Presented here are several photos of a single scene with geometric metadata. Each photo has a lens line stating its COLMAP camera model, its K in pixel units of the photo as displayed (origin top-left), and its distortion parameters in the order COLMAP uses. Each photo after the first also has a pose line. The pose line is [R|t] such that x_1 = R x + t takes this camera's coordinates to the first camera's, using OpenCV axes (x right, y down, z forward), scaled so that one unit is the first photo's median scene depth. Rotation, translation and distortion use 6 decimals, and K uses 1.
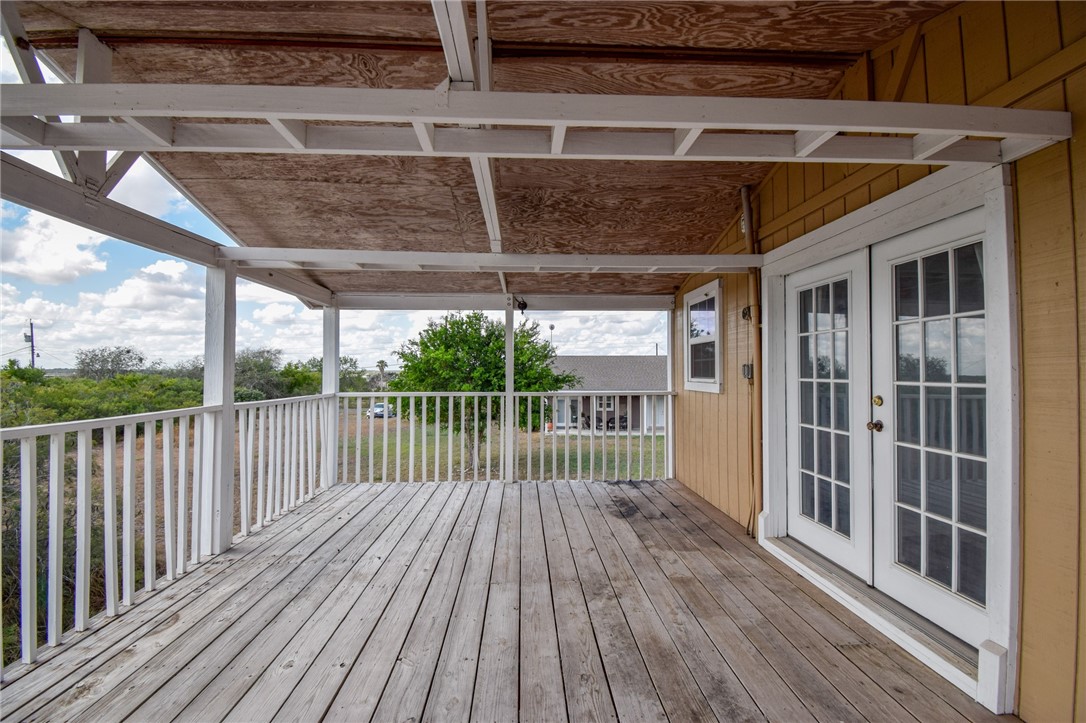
lens RADIAL K [[487.2, 0, 545.9], [0, 487.2, 358.7], [0, 0, 1]] dist [0.019068, -0.025772]
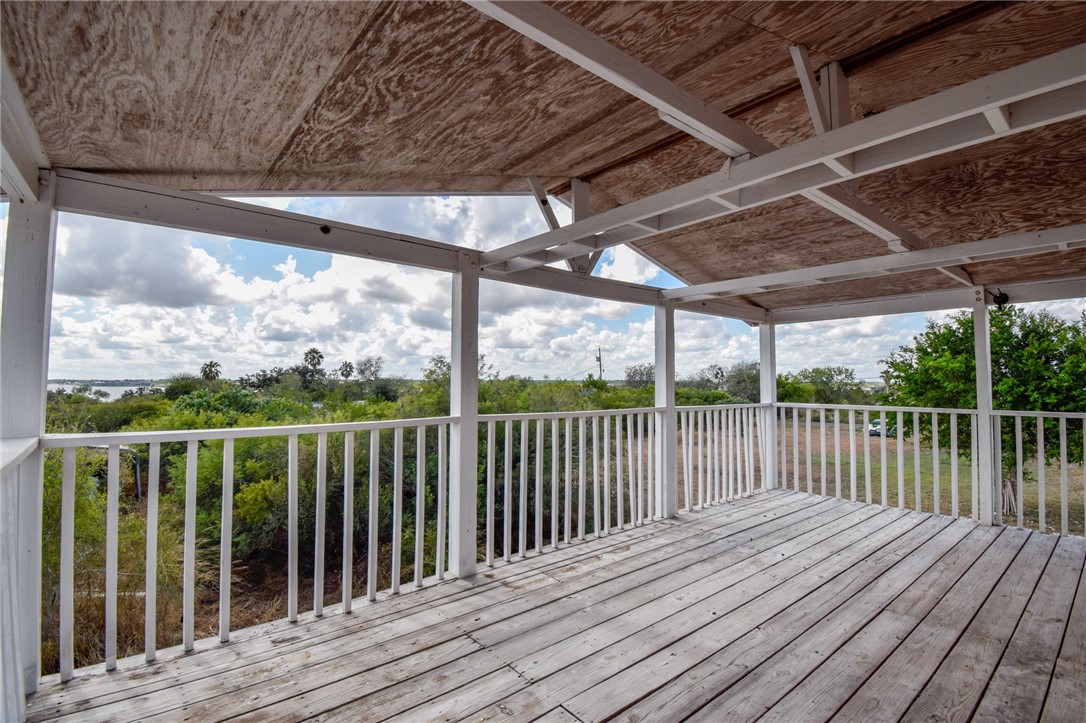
lens RADIAL K [[487.2, 0, 545.9], [0, 487.2, 358.7], [0, 0, 1]] dist [0.019068, -0.025772]
pose [[0.598159, -0.035161, -0.800605, 0.240292], [0.016649, 0.999367, -0.031451, -0.002218], [0.801204, 0.005484, 0.598366, -0.077628]]
